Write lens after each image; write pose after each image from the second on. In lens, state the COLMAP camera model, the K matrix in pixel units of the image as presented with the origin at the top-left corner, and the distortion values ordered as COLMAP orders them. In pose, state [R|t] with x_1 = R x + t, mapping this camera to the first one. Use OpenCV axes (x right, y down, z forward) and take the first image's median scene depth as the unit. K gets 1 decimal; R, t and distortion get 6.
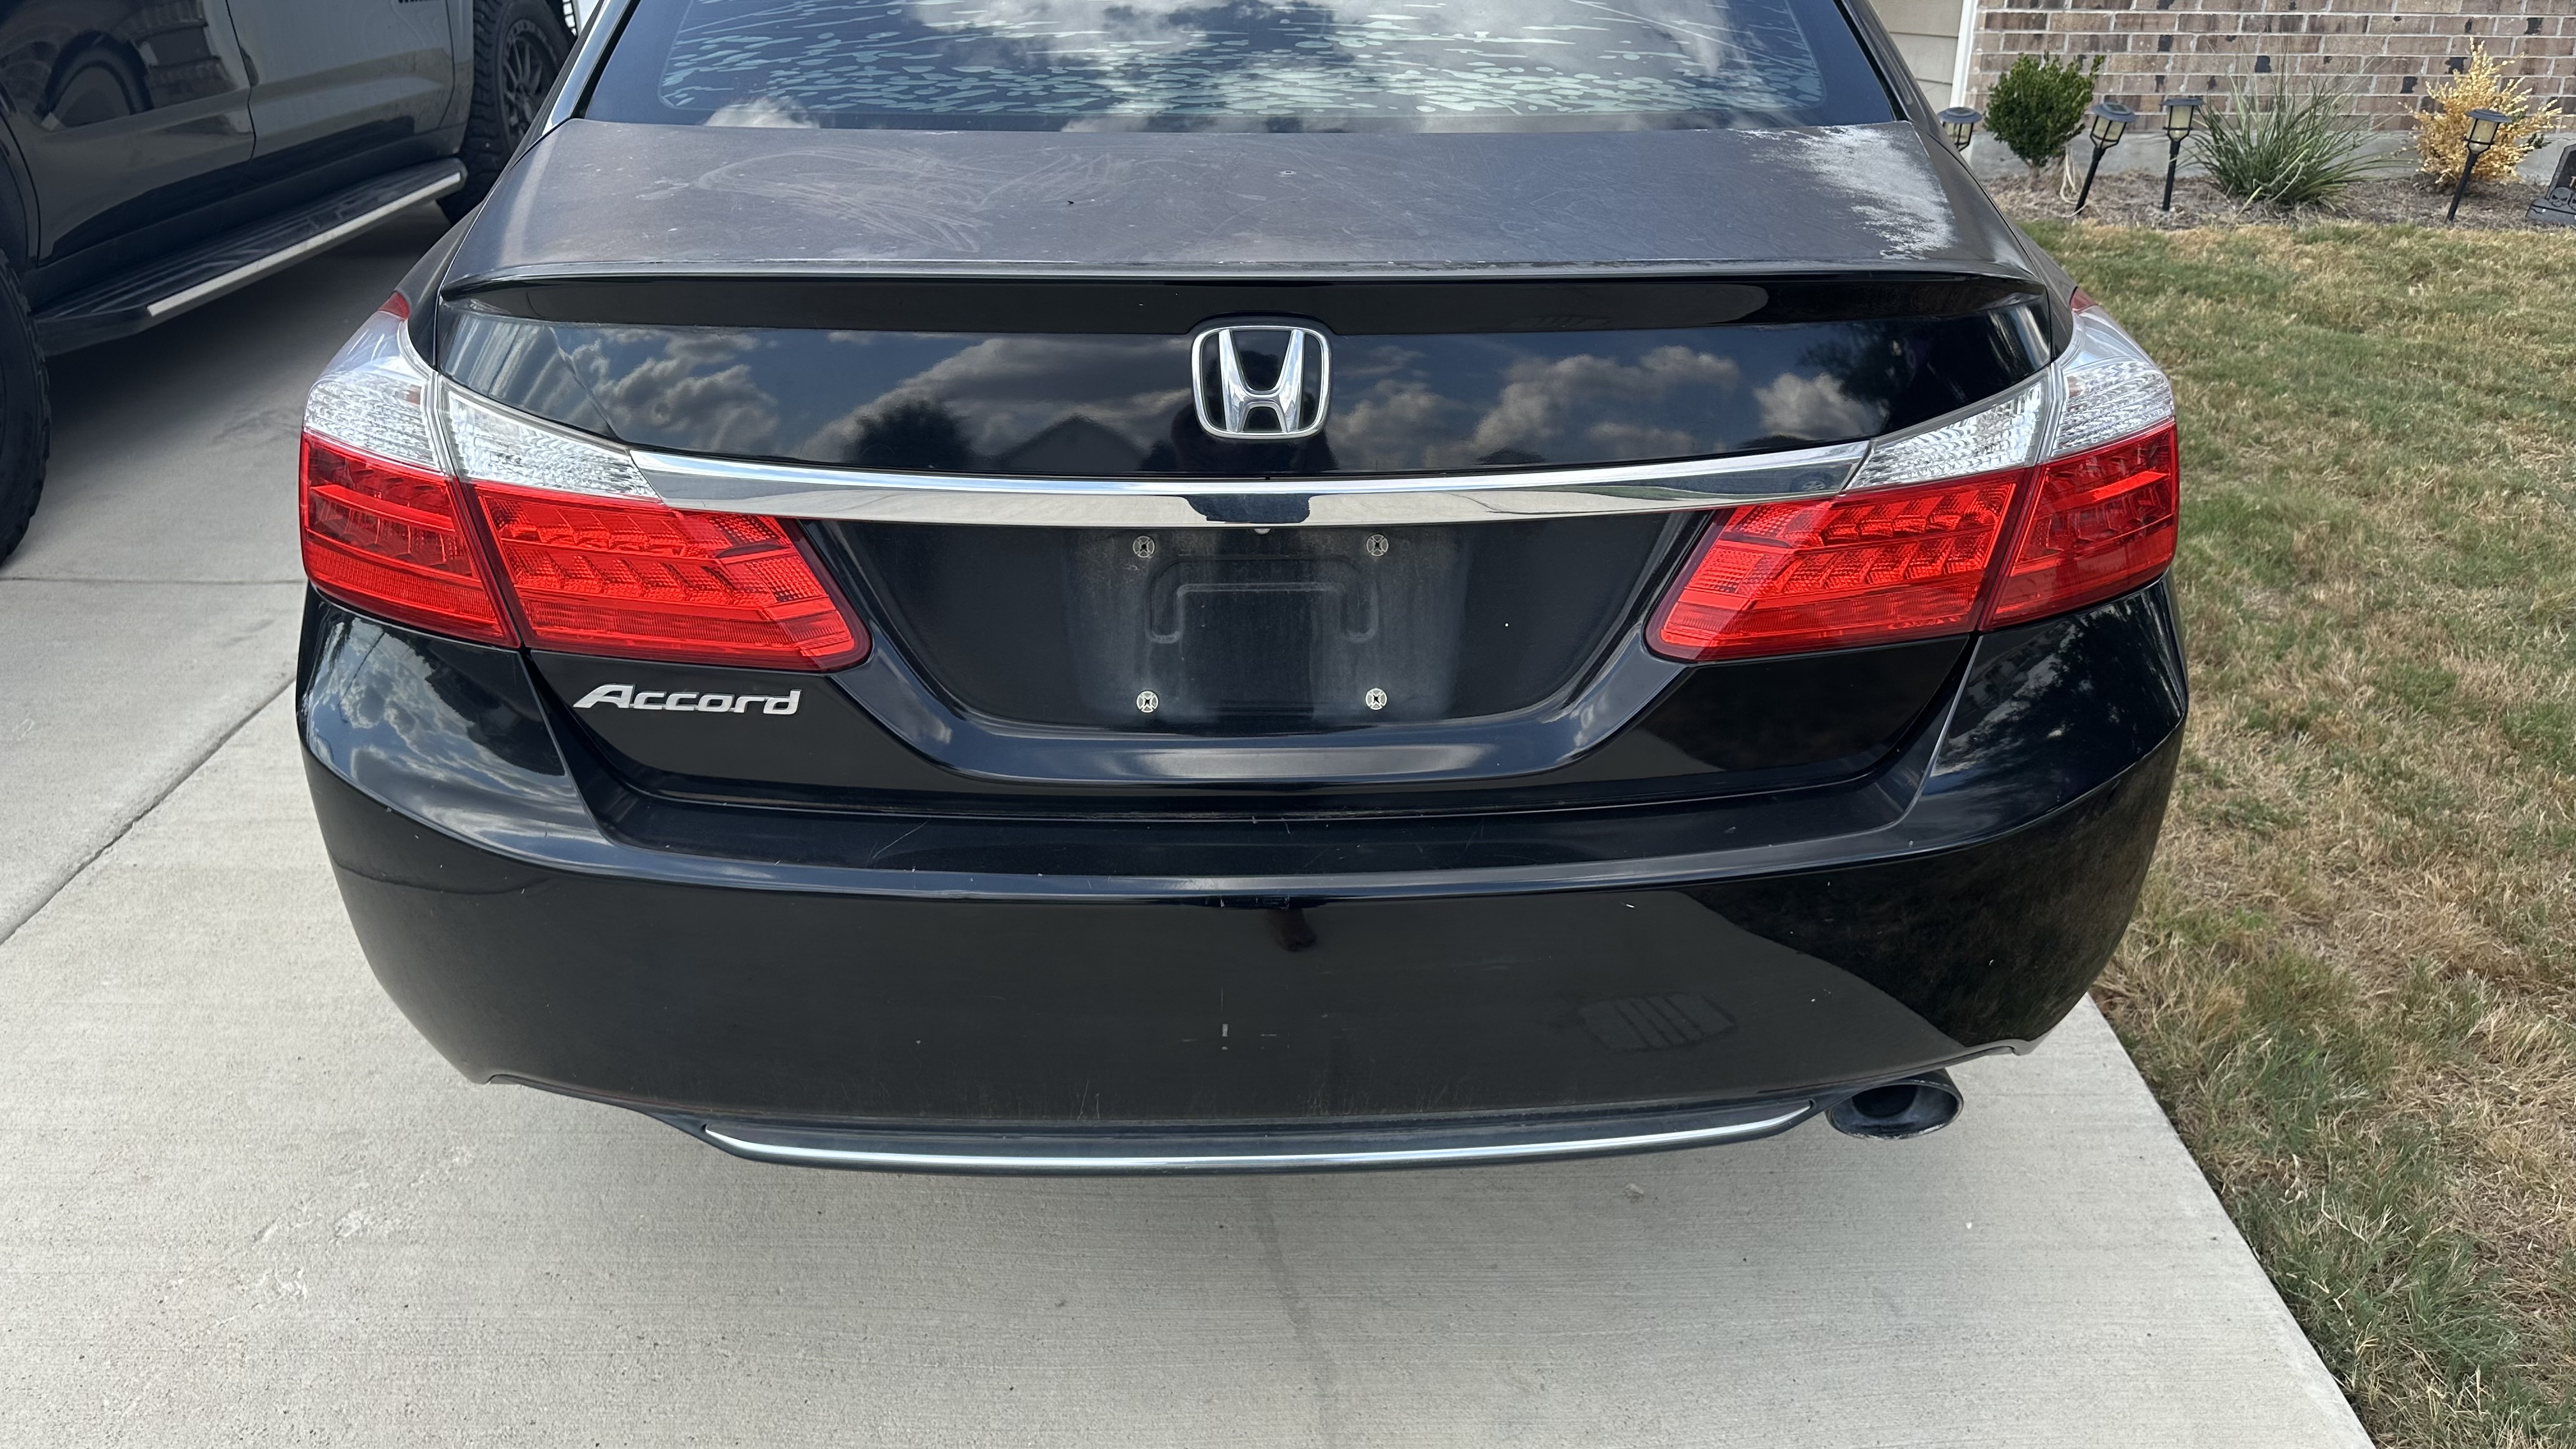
lens RADIAL K [[1756.9, 0, 1276.0], [0, 1756.9, 692.3], [0, 0, 1]] dist [0.019330, -0.028771]
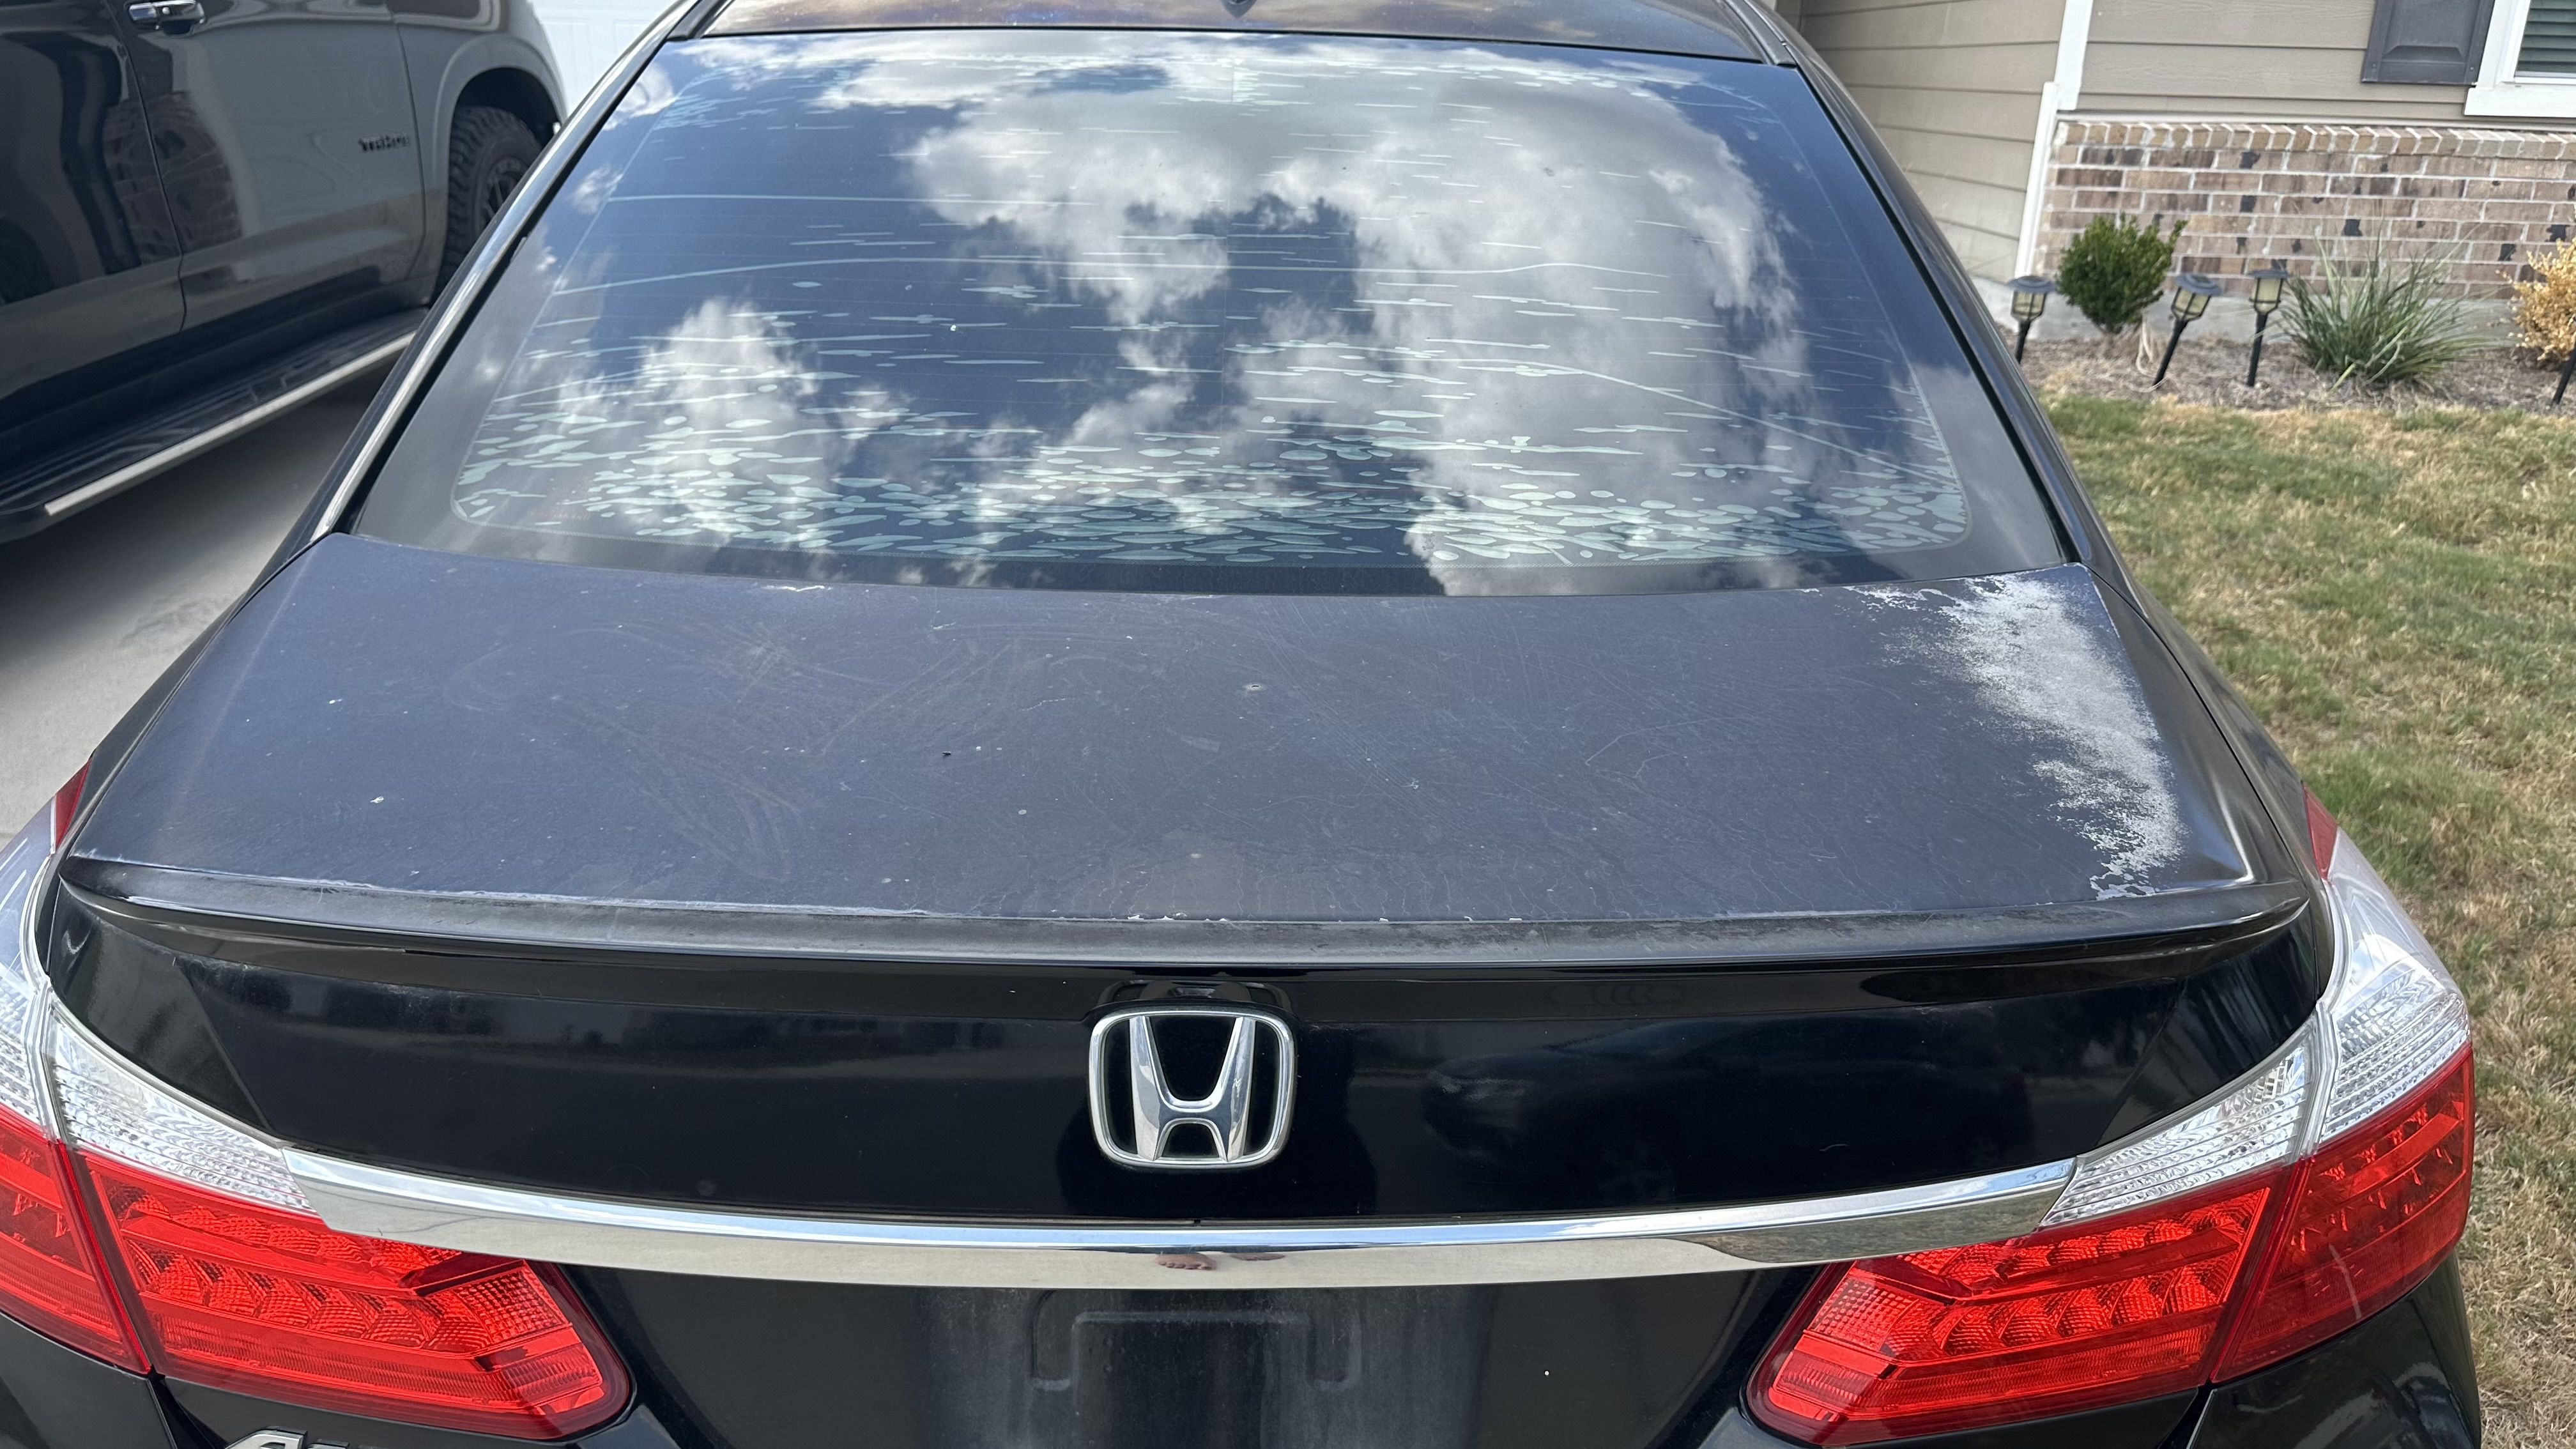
lens RADIAL K [[1756.9, 0, 1282.7], [0, 1756.9, 716.7], [0, 0, 1]] dist [0.019330, -0.028771]
pose [[0.999637, 0.023860, -0.012550, 0.011724], [-0.024189, 0.999348, -0.026795, -0.109996], [0.011903, 0.027089, 0.999562, 0.113143]]
